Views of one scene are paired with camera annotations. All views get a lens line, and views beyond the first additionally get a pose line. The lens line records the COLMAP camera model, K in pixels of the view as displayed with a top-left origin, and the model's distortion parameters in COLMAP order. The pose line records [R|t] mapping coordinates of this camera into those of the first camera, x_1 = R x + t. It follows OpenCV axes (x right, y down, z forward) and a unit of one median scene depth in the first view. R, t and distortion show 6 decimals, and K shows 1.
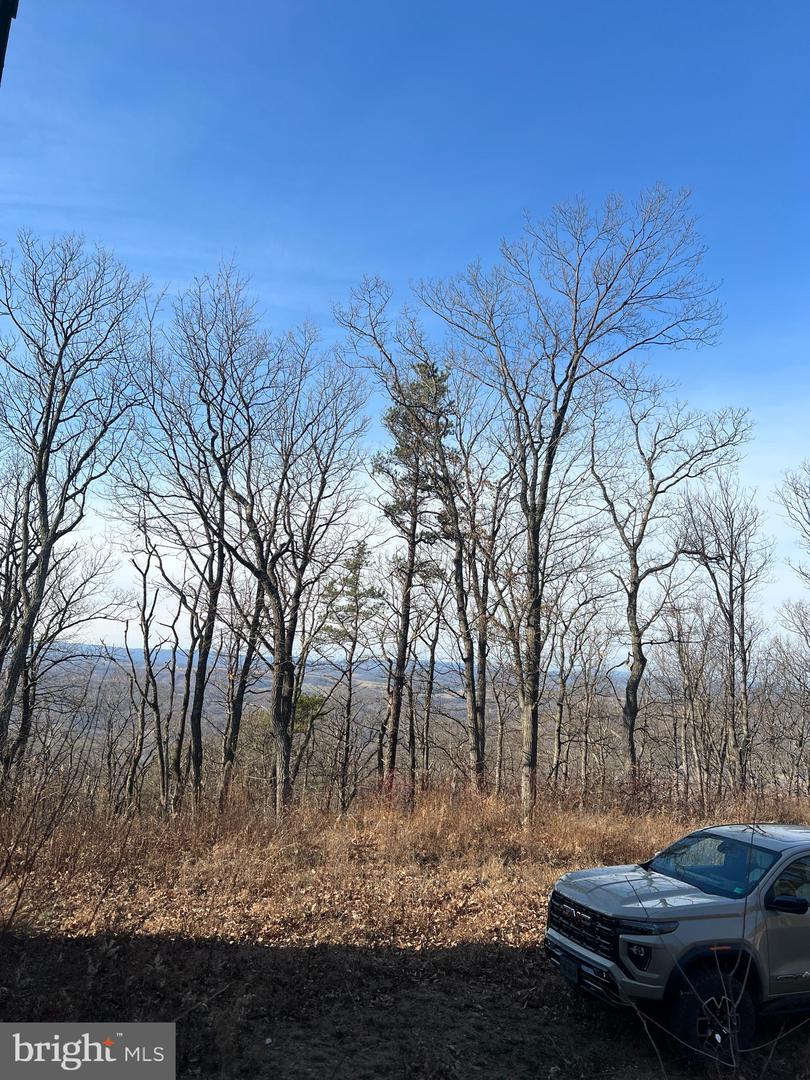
lens RADIAL K [[810.3, 0, 405.0], [0, 810.3, 540.0], [0, 0, 1]] dist [0.069856, -0.000272]
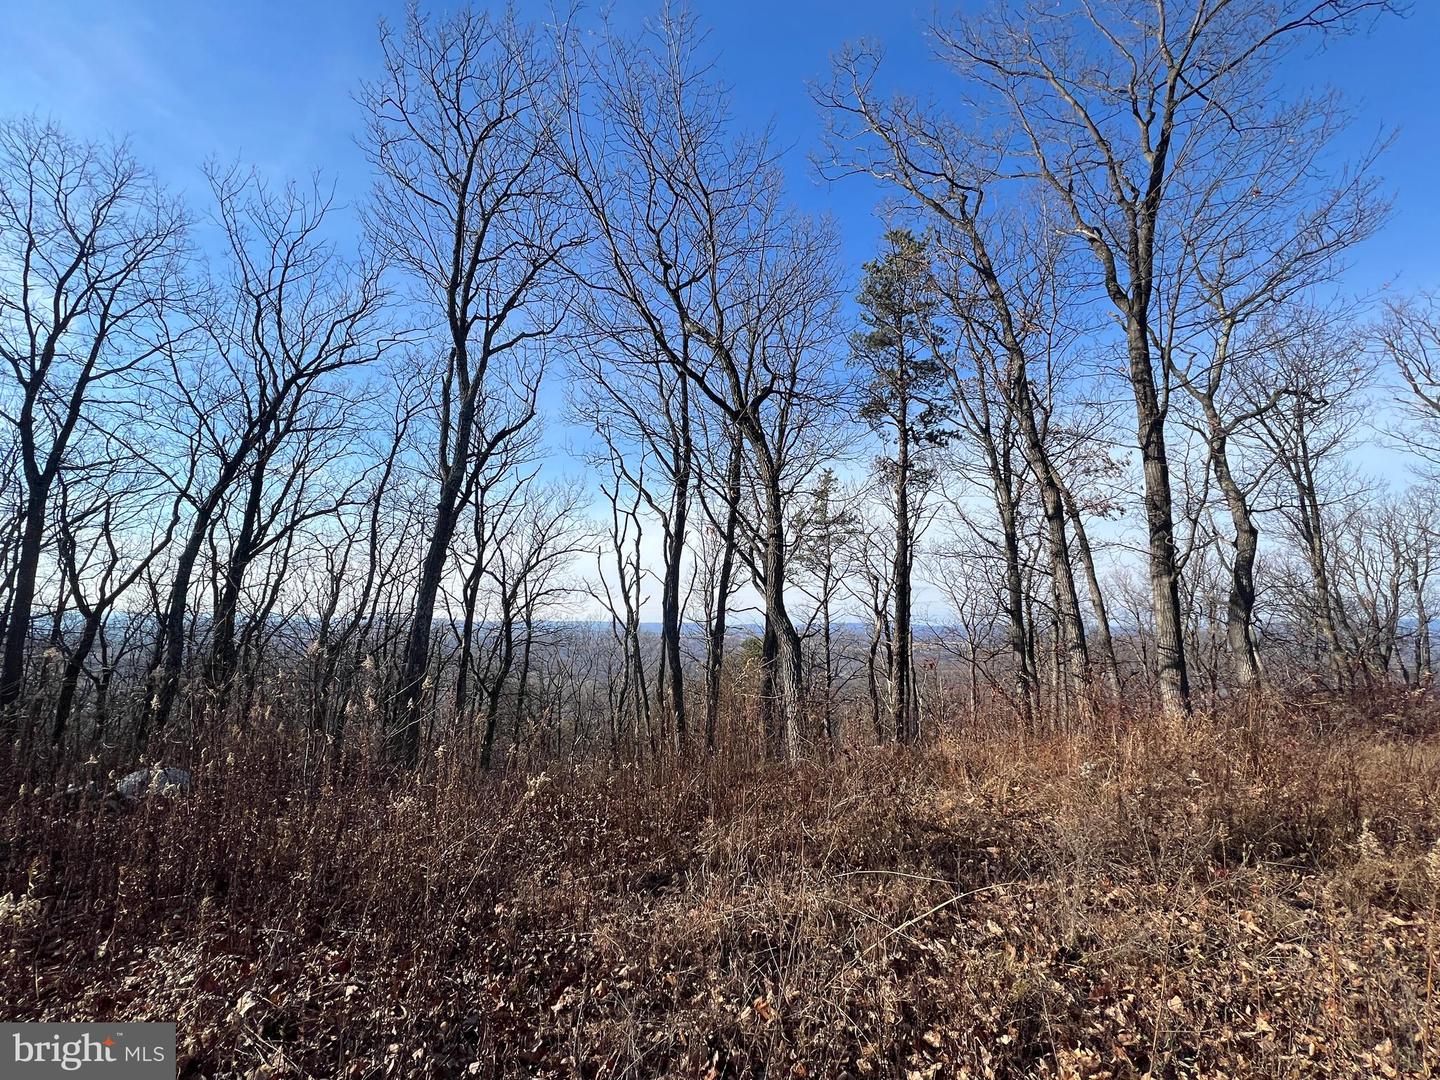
lens RADIAL K [[651.8, 0, 720.0], [0, 651.8, 540.0], [0, 0, 1]] dist [0.001097, 0.000401]
pose [[0.981304, -0.069548, -0.179458, -0.074842], [0.074340, 0.997030, 0.020109, 0.104282], [0.177527, -0.033074, 0.983560, 0.323956]]
